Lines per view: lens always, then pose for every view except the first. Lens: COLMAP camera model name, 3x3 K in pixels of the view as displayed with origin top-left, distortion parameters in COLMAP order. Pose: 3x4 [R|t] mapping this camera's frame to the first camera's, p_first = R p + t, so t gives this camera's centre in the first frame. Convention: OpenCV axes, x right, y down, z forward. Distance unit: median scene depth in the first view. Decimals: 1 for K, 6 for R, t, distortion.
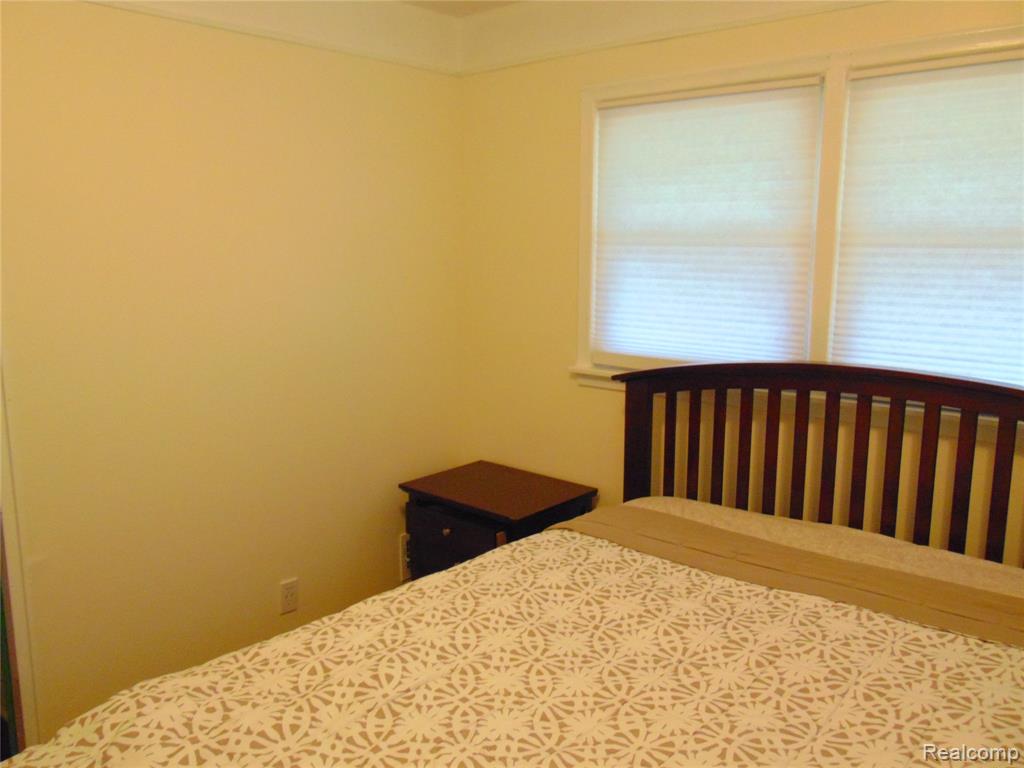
lens RADIAL K [[834.4, 0, 513.5], [0, 834.4, 380.6], [0, 0, 1]] dist [-0.025244, 0.059220]
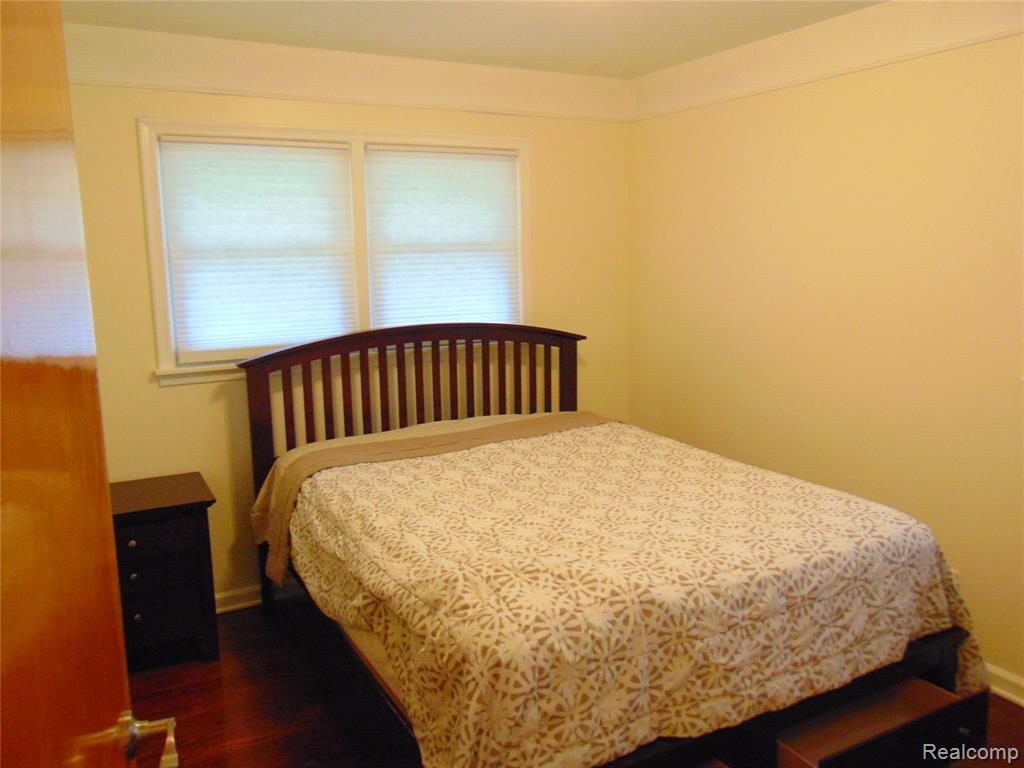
lens RADIAL K [[834.4, 0, 516.2], [0, 834.4, 385.3], [0, 0, 1]] dist [-0.025244, 0.059220]
pose [[0.346317, -0.164892, 0.923512, -0.950205], [0.178899, 0.977974, 0.107529, -0.038013], [-0.920902, 0.127976, 0.368188, 0.194195]]
